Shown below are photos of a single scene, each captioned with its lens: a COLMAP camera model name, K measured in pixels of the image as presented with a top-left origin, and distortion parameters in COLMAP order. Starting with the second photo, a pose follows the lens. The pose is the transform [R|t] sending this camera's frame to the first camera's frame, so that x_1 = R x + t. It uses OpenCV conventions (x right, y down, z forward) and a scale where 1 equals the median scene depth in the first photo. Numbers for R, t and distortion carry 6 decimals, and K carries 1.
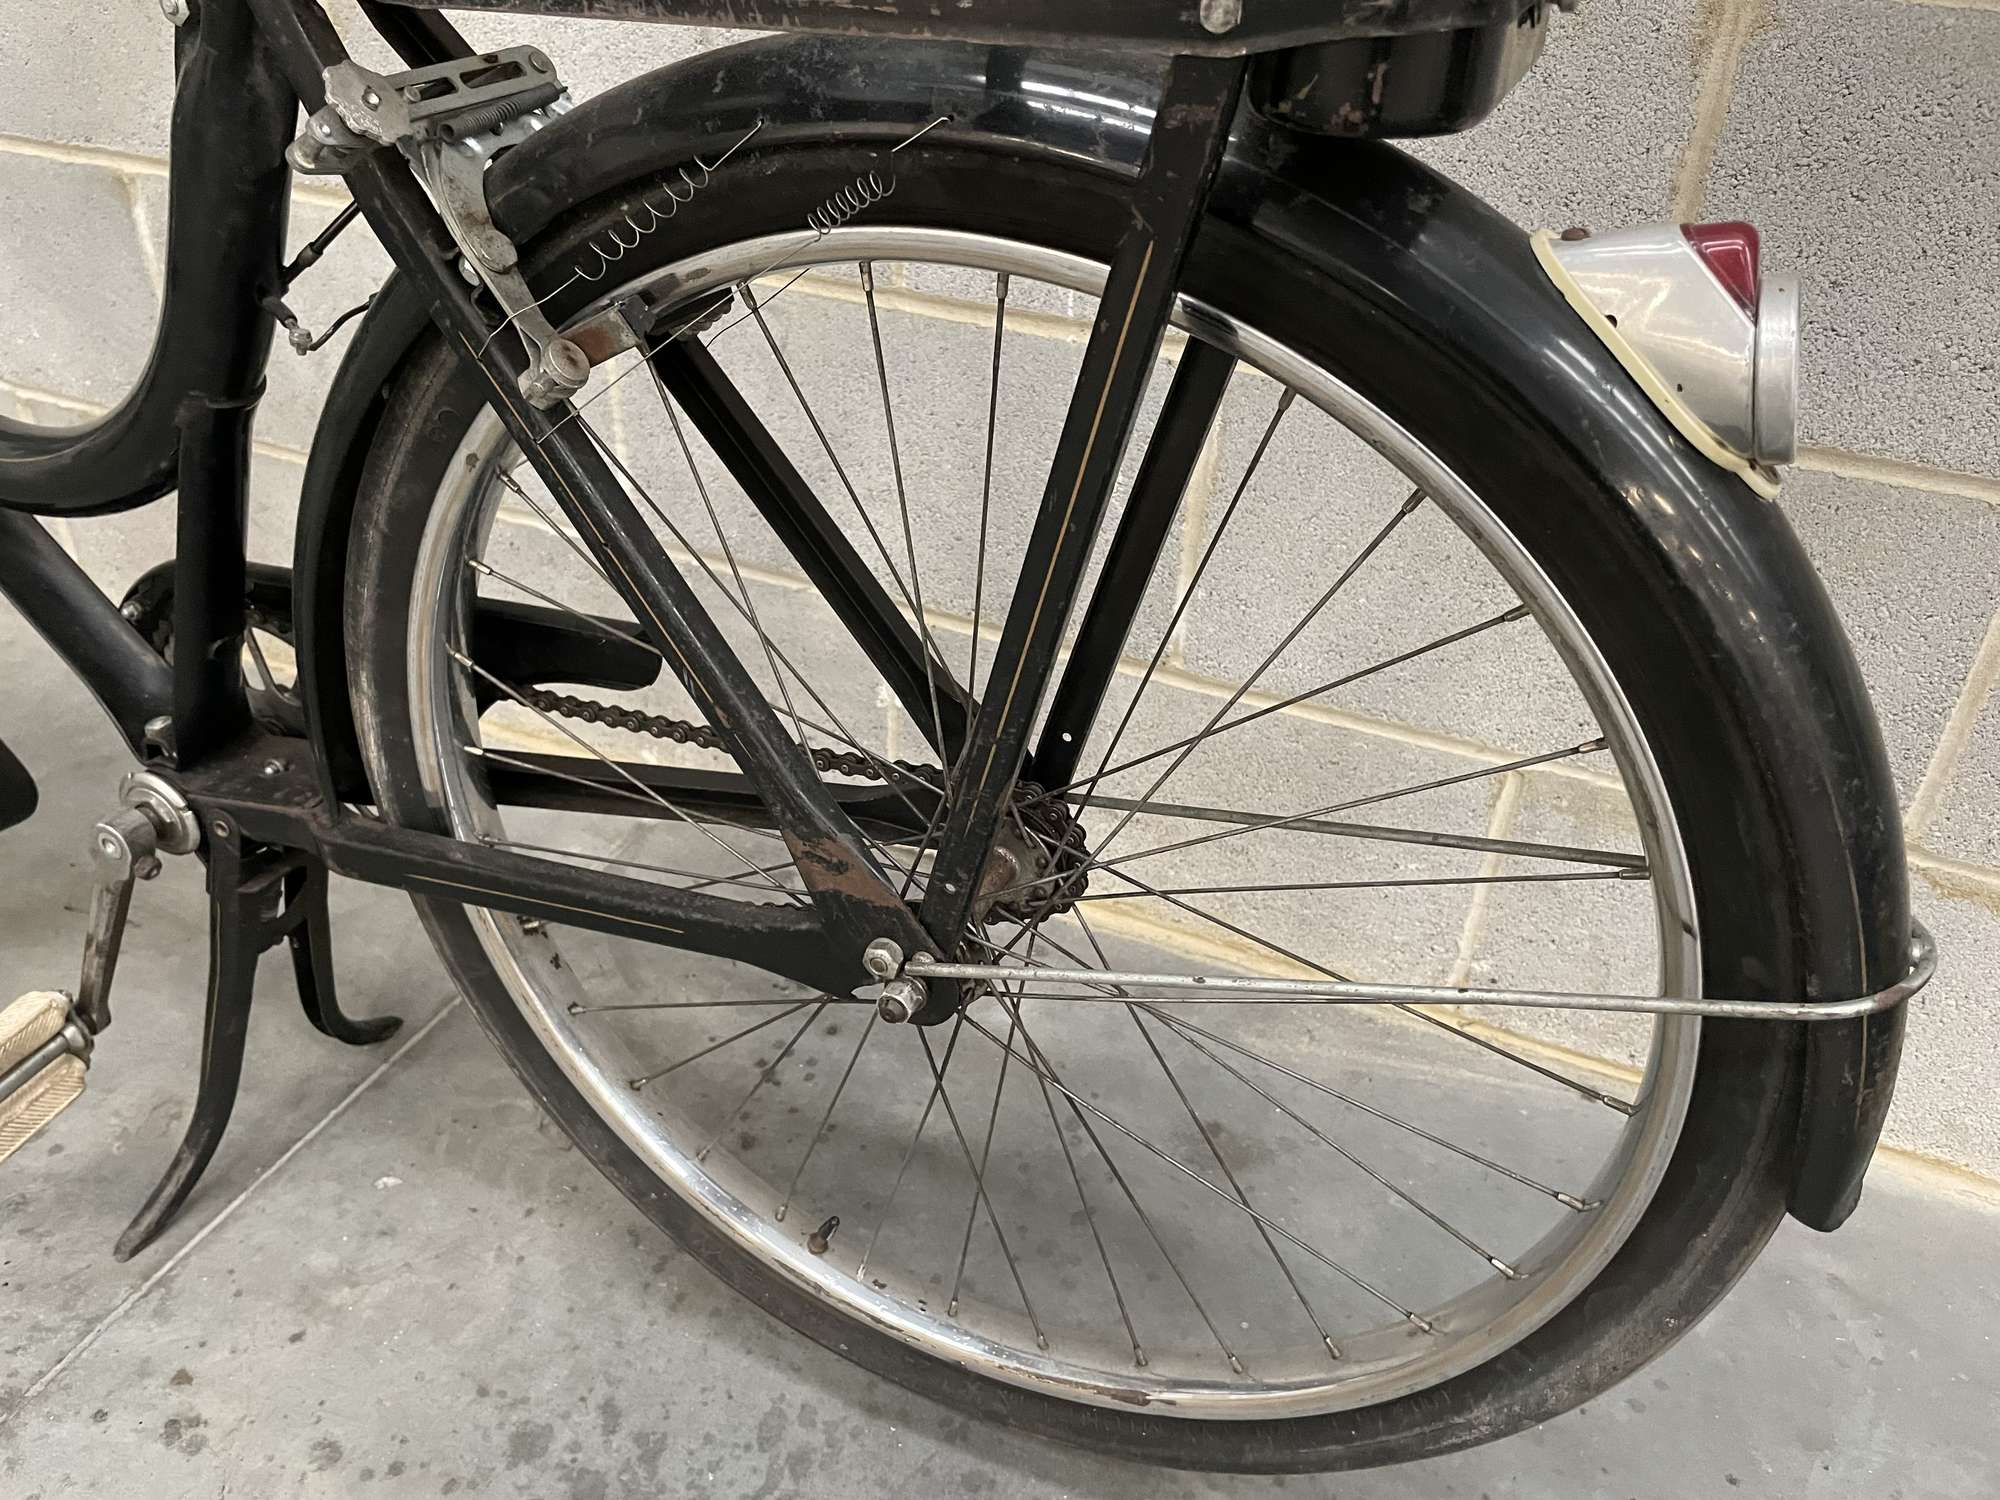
lens RADIAL K [[1521.6, 0, 969.7], [0, 1521.6, 764.2], [0, 0, 1]] dist [0.069320, -0.109442]
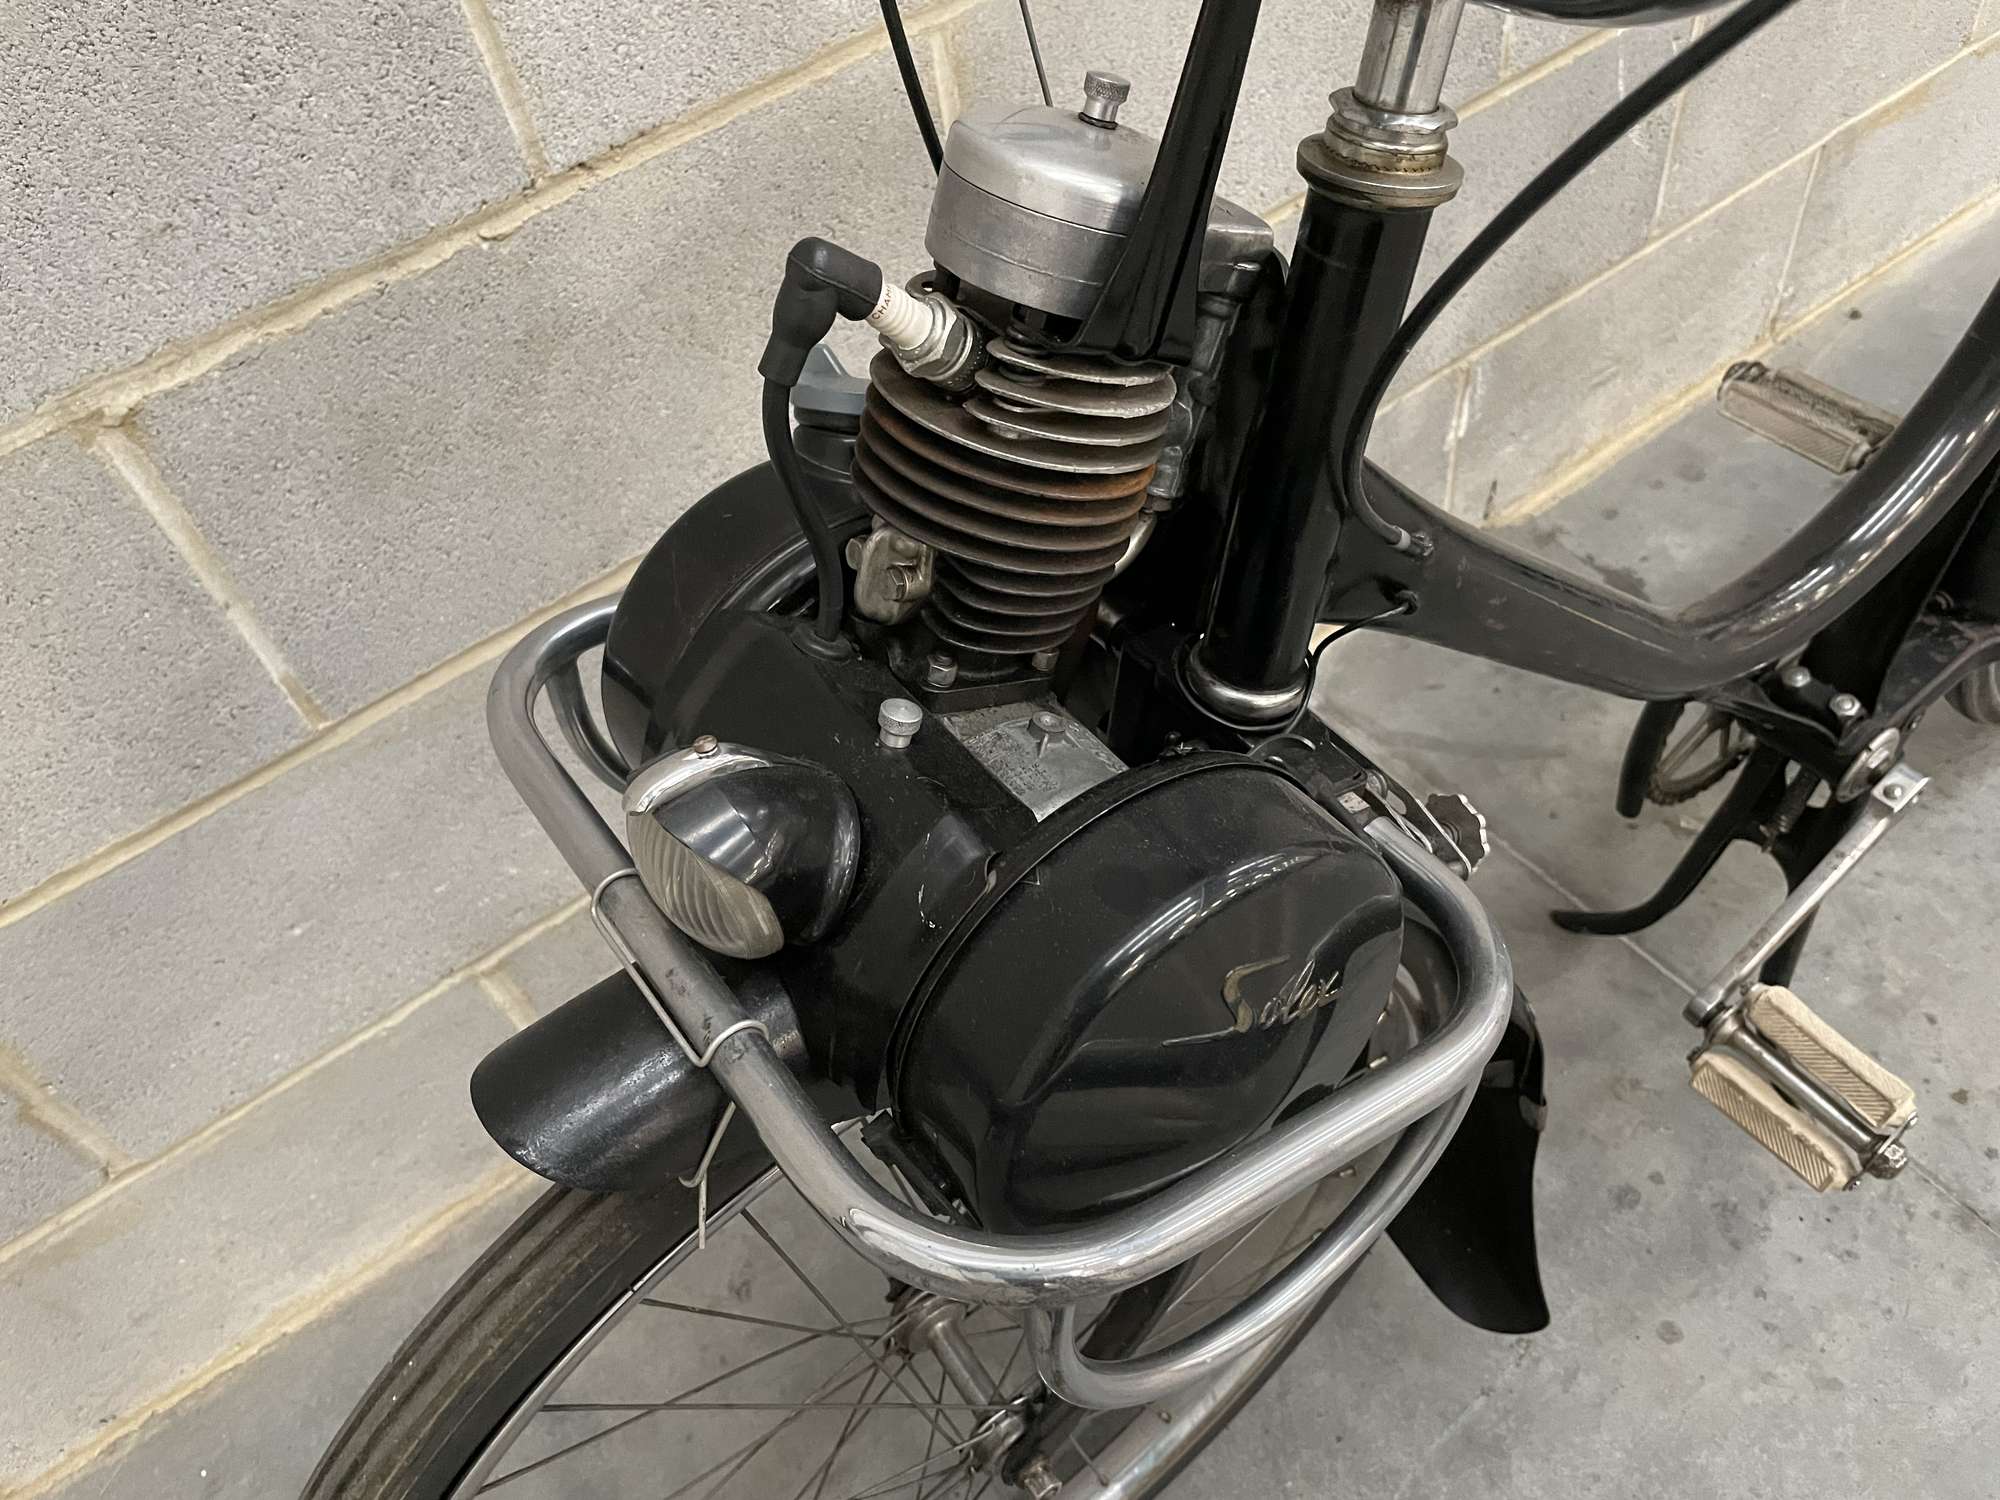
lens RADIAL K [[1524.5, 0, 975.5], [0, 1524.5, 731.1], [0, 0, 1]] dist [0.063993, -0.108769]
pose [[0.503913, -0.720928, 0.475746, -1.330186], [0.605211, 0.687673, 0.401030, -0.801884], [-0.616272, 0.085842, 0.782841, 0.515702]]
